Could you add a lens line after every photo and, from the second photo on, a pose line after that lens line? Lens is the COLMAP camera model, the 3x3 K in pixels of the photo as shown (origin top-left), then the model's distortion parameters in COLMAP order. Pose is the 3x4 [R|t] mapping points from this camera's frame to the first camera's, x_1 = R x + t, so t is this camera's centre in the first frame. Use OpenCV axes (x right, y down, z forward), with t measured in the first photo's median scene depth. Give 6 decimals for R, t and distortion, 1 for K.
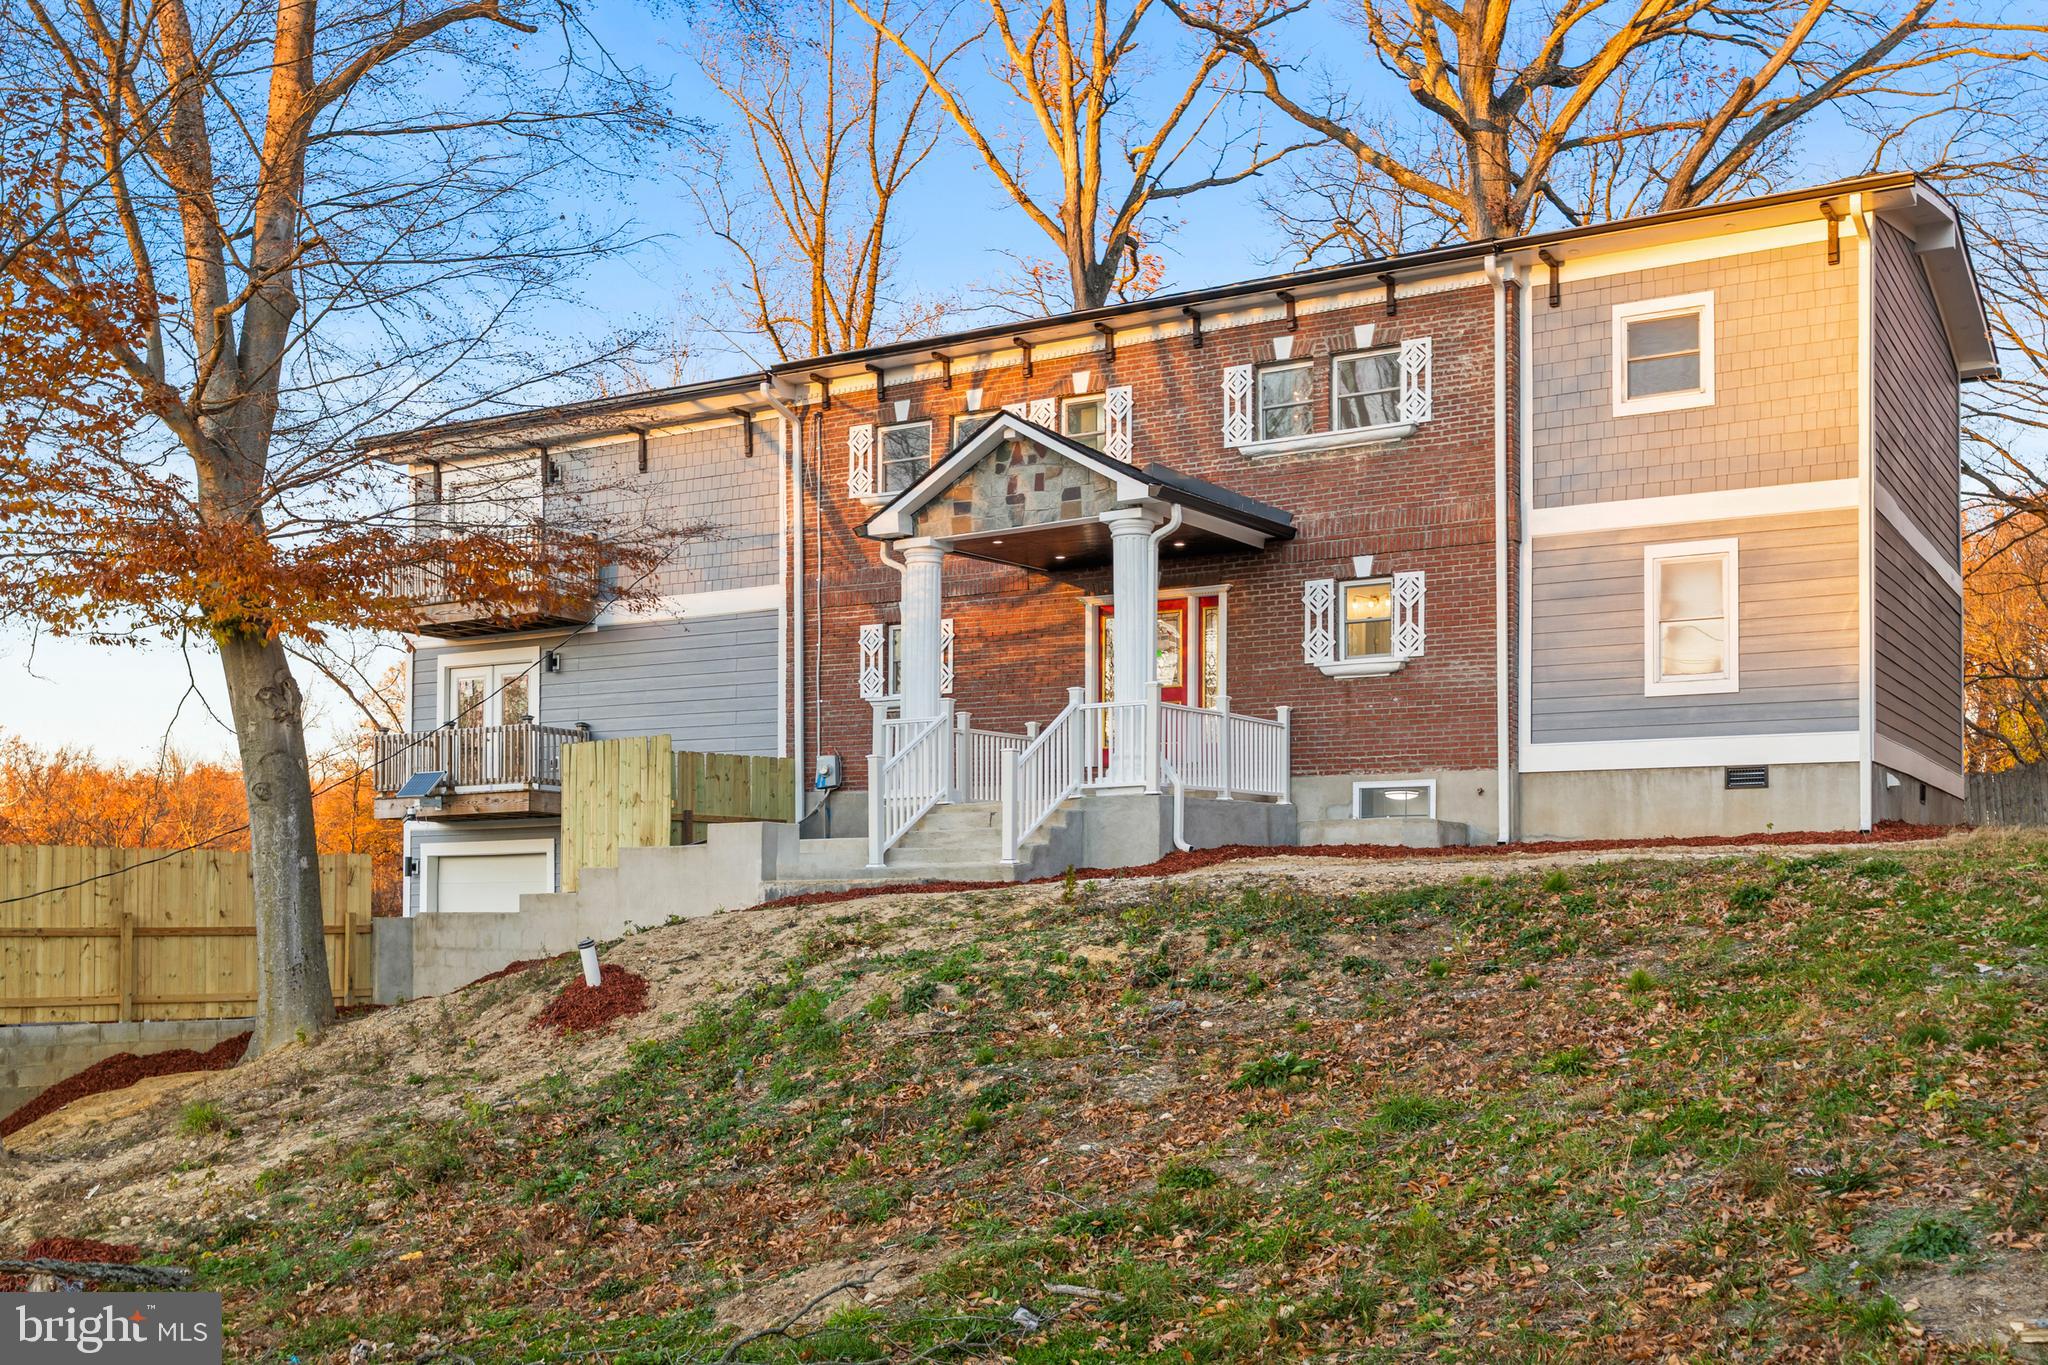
lens RADIAL K [[2256.4, 0, 1024.0], [0, 2256.4, 682.5], [0, 0, 1]] dist [0.002374, 0.000519]
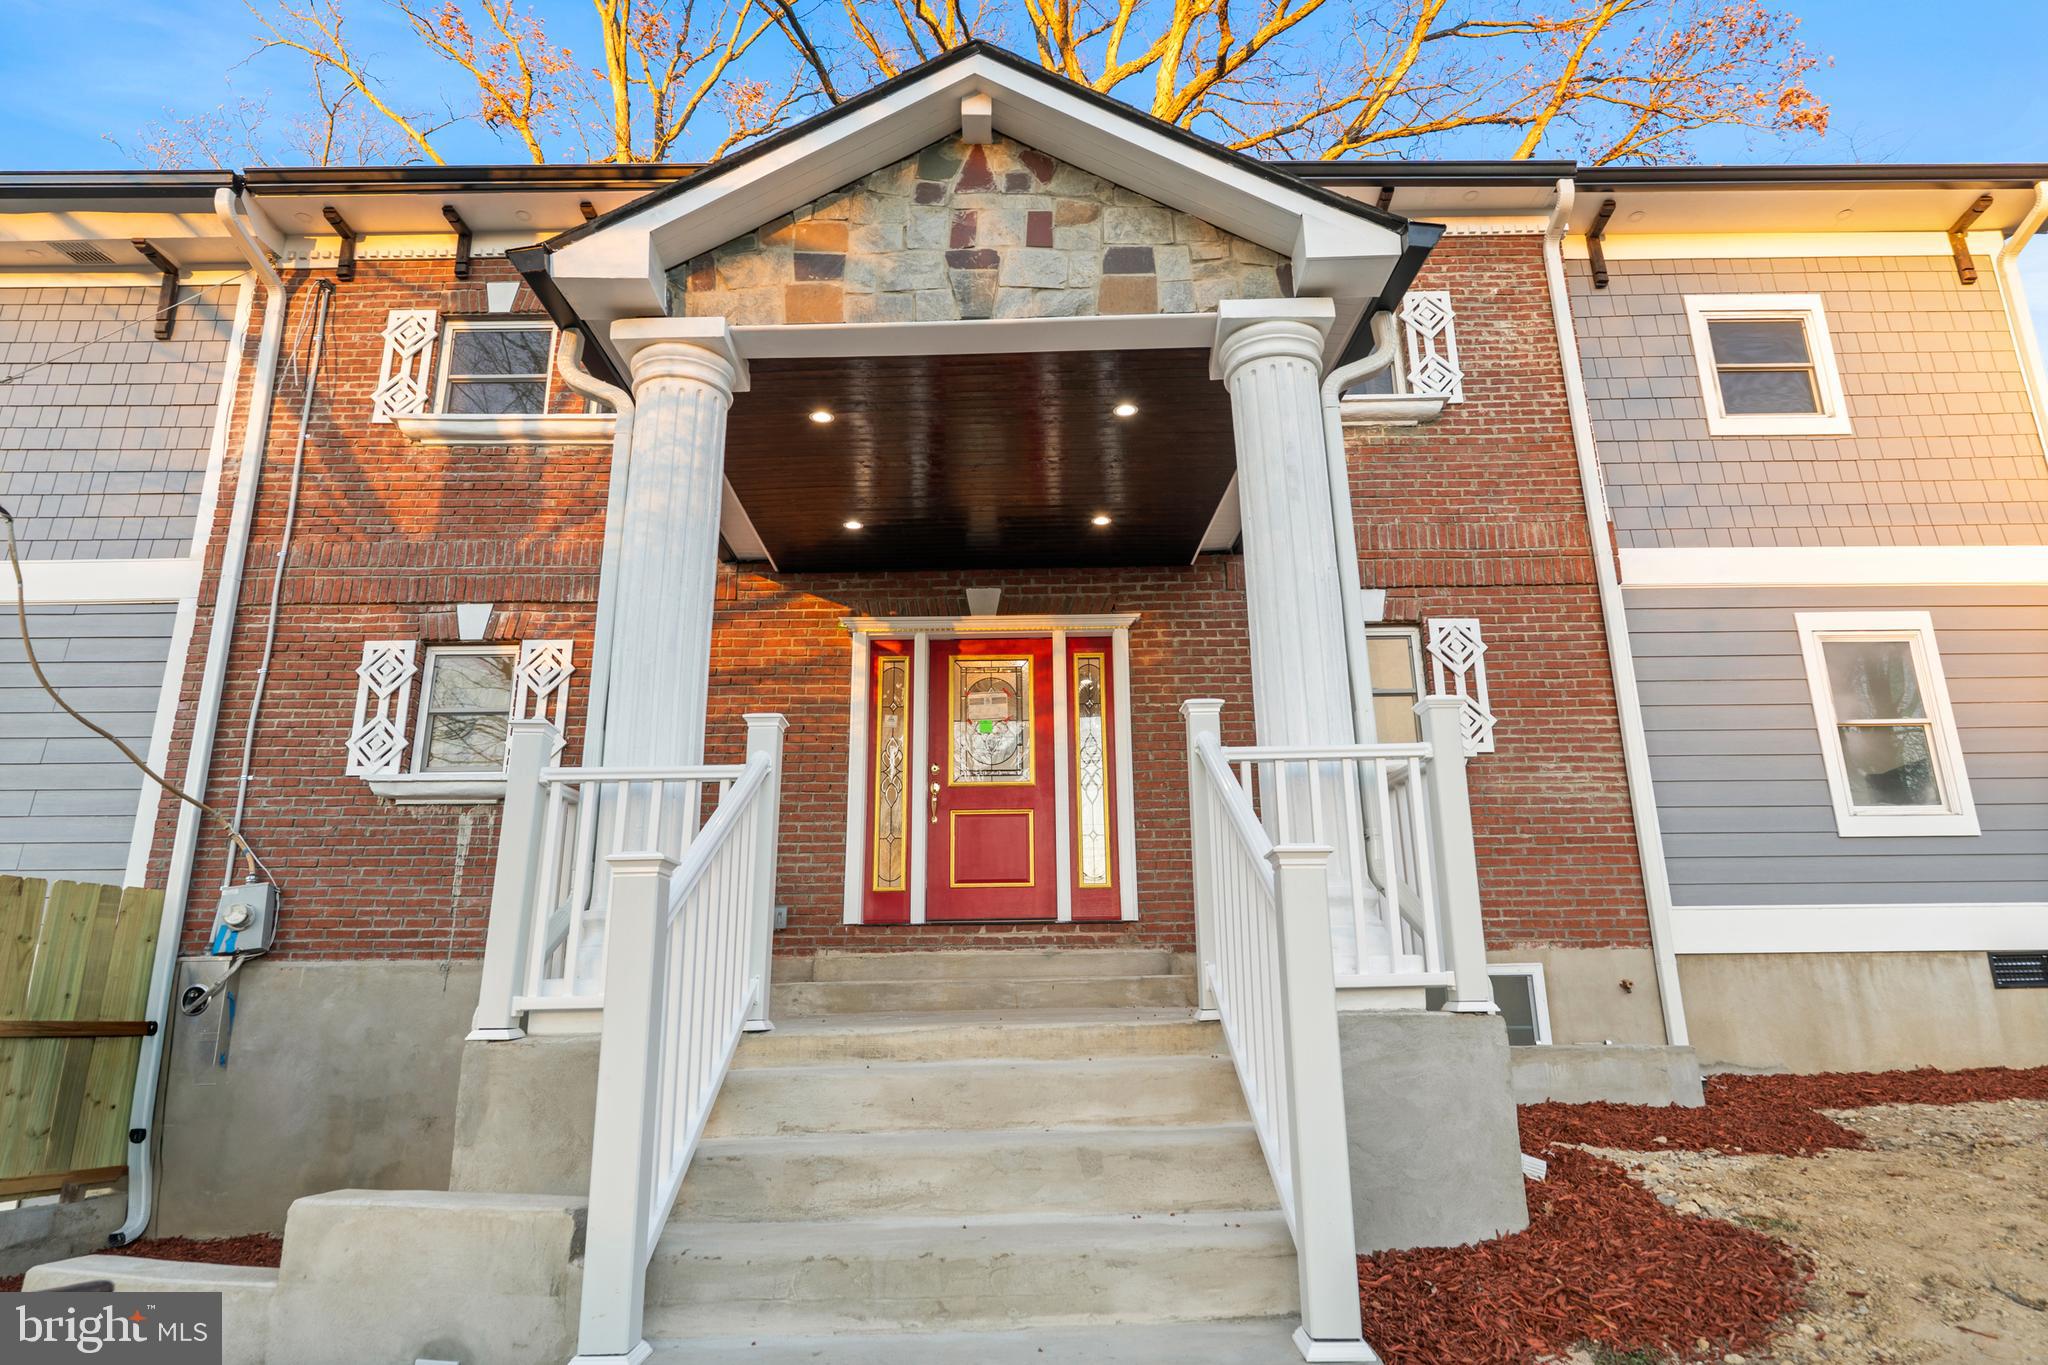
lens RADIAL K [[1130.8, 0, 1013.9], [0, 1130.8, 675.5], [0, 0, 1]] dist [-0.001016, 0.000047]
pose [[0.849552, 0.137655, 0.509228, -0.088258], [-0.043318, 0.980296, -0.192727, 0.031573], [-0.525724, 0.141673, 0.838775, 0.797072]]
